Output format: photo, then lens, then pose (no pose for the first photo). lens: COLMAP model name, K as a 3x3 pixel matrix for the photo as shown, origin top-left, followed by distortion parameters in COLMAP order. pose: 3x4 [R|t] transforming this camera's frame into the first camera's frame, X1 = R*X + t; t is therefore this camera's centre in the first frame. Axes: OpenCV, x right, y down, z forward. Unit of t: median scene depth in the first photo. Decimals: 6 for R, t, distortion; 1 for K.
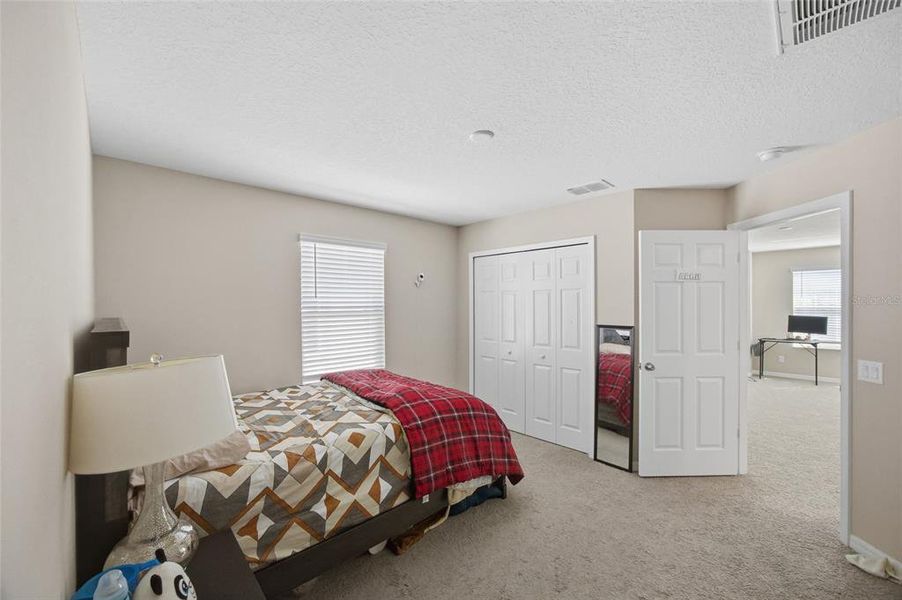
lens RADIAL K [[369.5, 0, 446.2], [0, 369.5, 300.4], [0, 0, 1]] dist [0.003503, 0.001443]
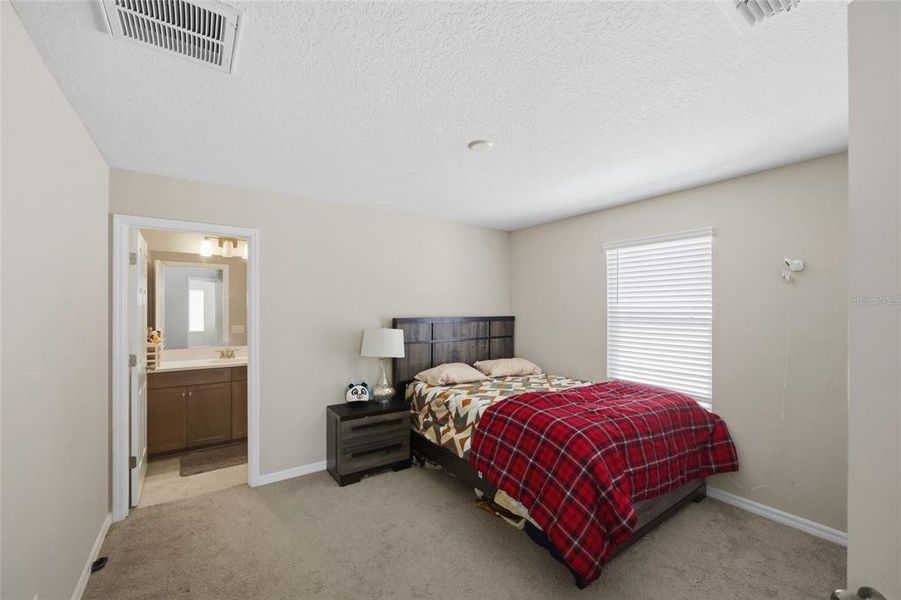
lens RADIAL K [[369.1, 0, 449.1], [0, 369.1, 302.9], [0, 0, 1]] dist [0.003503, 0.001443]
pose [[-0.145216, -0.006304, -0.989380, 1.059965], [0.005078, 0.999962, -0.007117, -0.004345], [0.989387, -0.006058, -0.145178, 1.008220]]
